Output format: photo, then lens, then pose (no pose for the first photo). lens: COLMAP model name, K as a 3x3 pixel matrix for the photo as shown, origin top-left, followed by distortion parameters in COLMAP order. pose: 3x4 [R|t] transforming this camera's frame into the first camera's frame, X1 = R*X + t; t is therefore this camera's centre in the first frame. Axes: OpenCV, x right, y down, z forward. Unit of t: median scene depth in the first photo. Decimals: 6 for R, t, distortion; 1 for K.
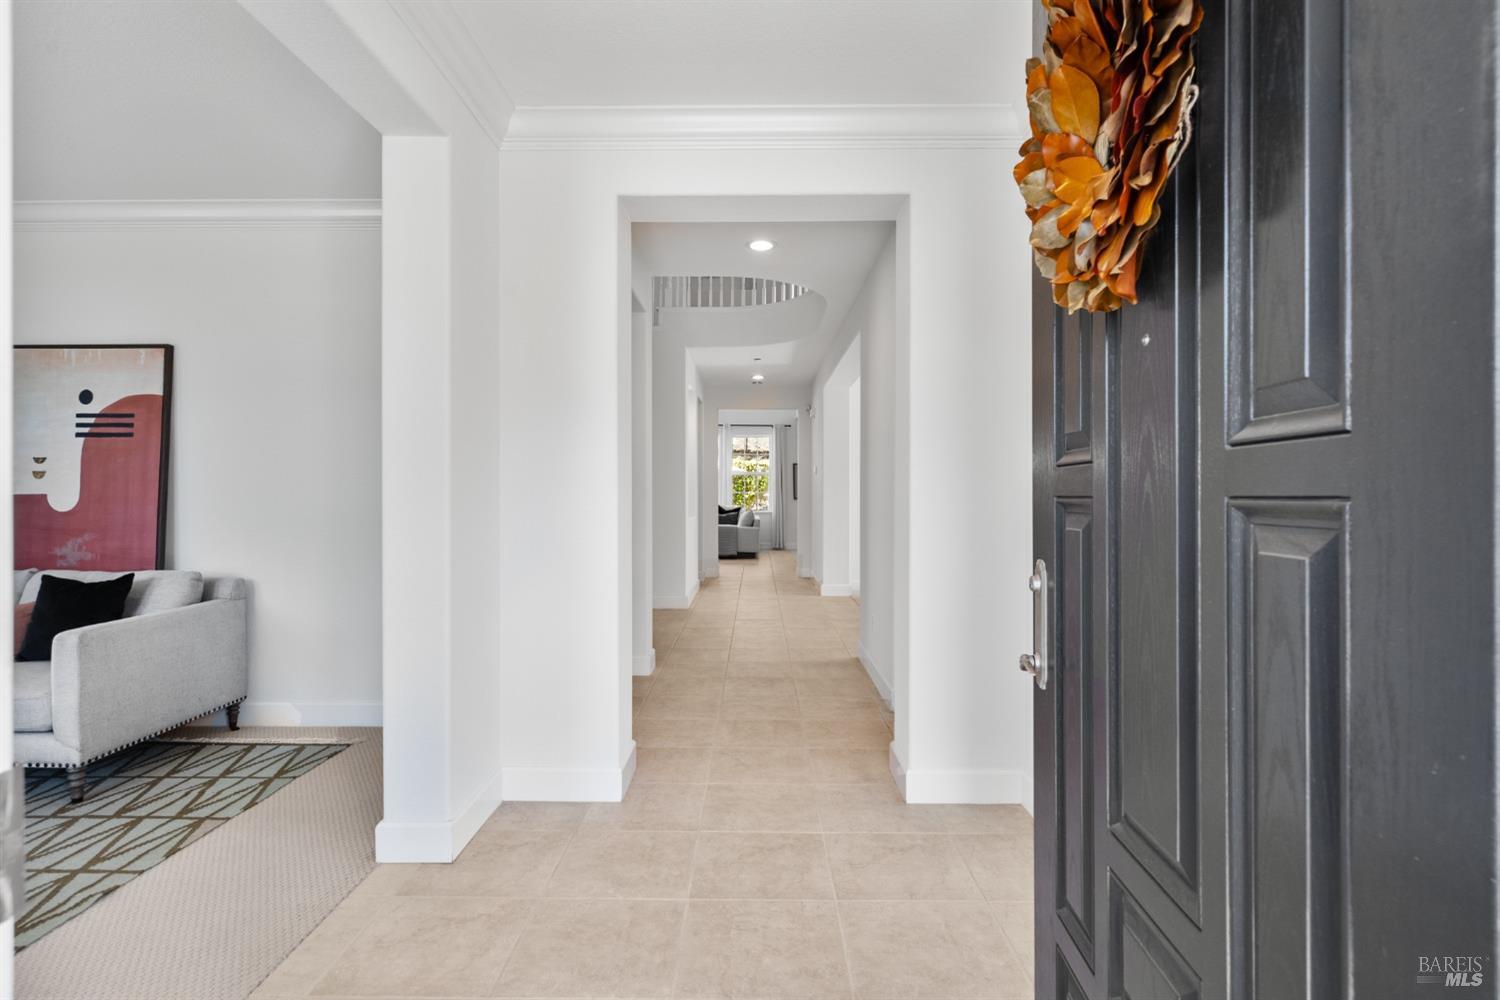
lens RADIAL K [[775.1, 0, 750.6], [0, 775.1, 492.4], [0, 0, 1]] dist [0.001416, 0.000534]
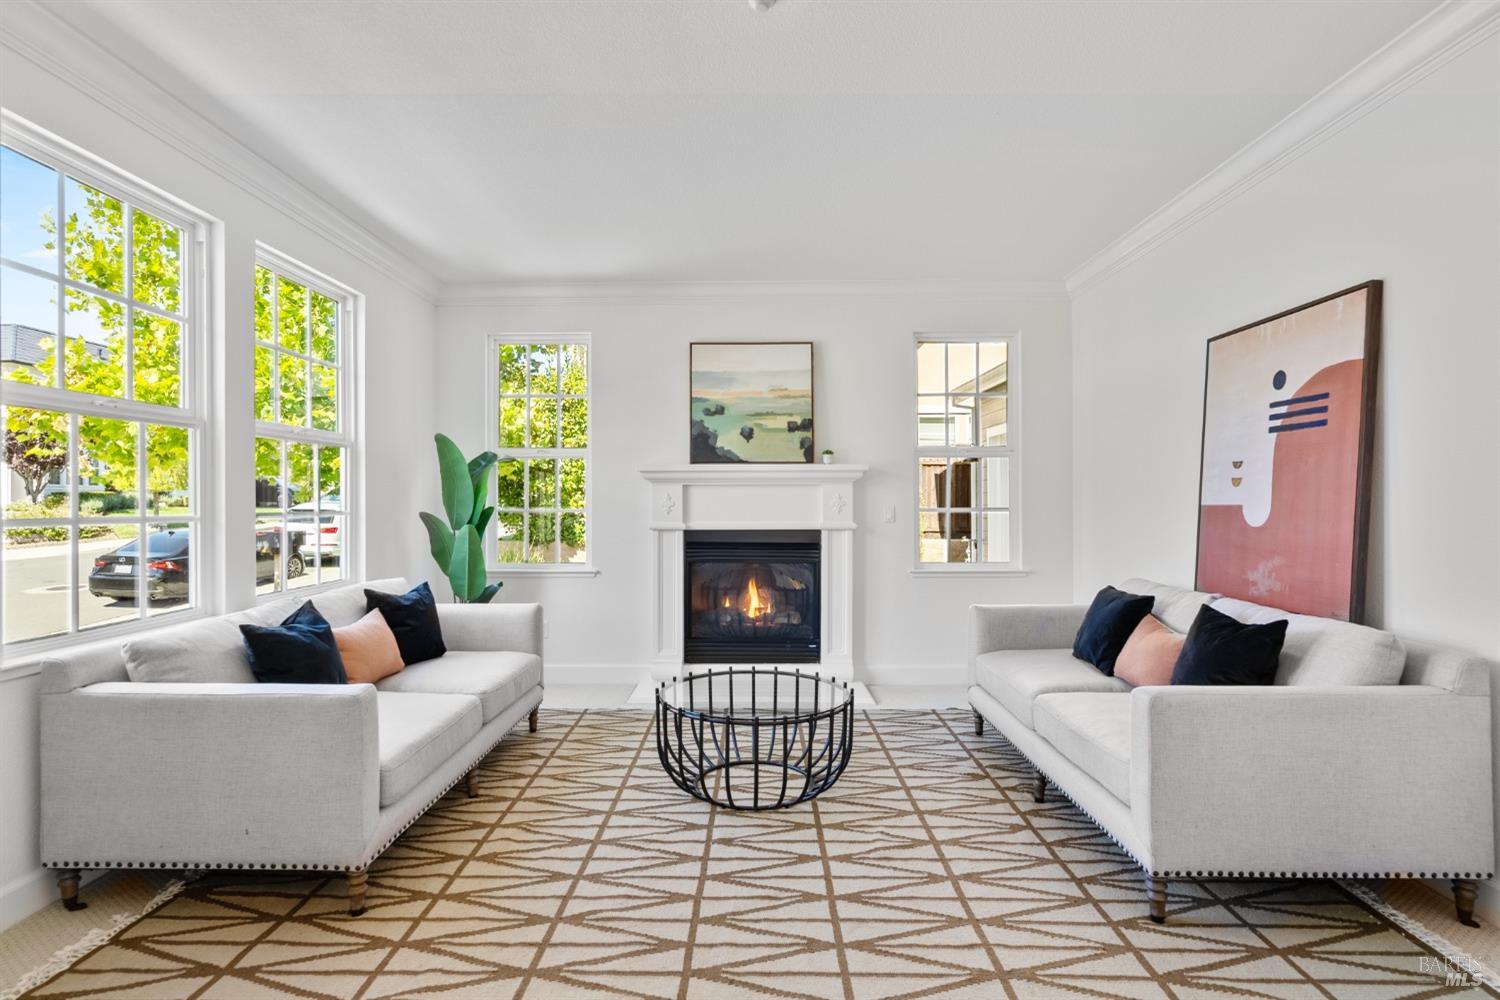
lens RADIAL K [[726.0, 0, 749.6], [0, 726.0, 497.6], [0, 0, 1]] dist [0.004792, 0.001032]
pose [[-0.000148, -0.002415, -0.999997, -0.130008], [0.000314, 0.999997, -0.002415, -0.003995], [1.000000, -0.000314, -0.000148, 0.472837]]
